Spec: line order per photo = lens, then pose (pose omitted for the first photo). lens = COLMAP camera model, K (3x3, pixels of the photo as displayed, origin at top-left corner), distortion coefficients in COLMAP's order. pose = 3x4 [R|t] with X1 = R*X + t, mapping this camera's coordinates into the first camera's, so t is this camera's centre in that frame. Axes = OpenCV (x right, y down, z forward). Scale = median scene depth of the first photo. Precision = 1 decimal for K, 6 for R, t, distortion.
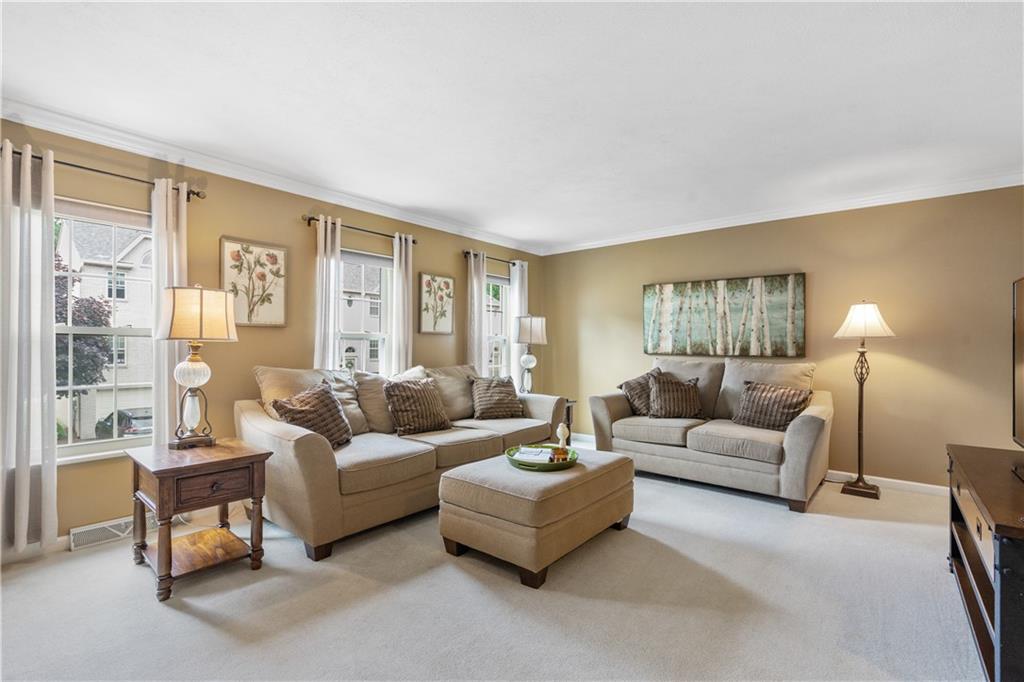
lens RADIAL K [[464.8, 0, 530.5], [0, 464.8, 362.0], [0, 0, 1]] dist [-0.002733, -0.000610]
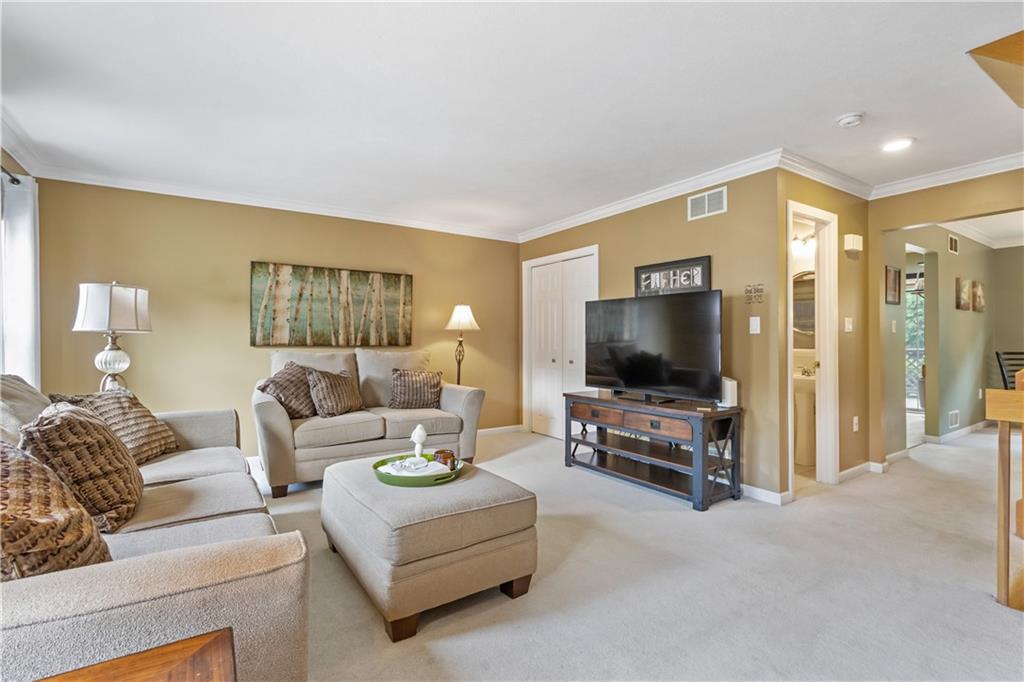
lens RADIAL K [[464.8, 0, 519.6], [0, 464.8, 337.9], [0, 0, 1]] dist [-0.002733, -0.000610]
pose [[0.308566, -0.001488, 0.951202, -0.430333], [0.033071, 0.999411, -0.009165, -0.009524], [-0.950628, 0.034285, 0.308433, 0.343311]]
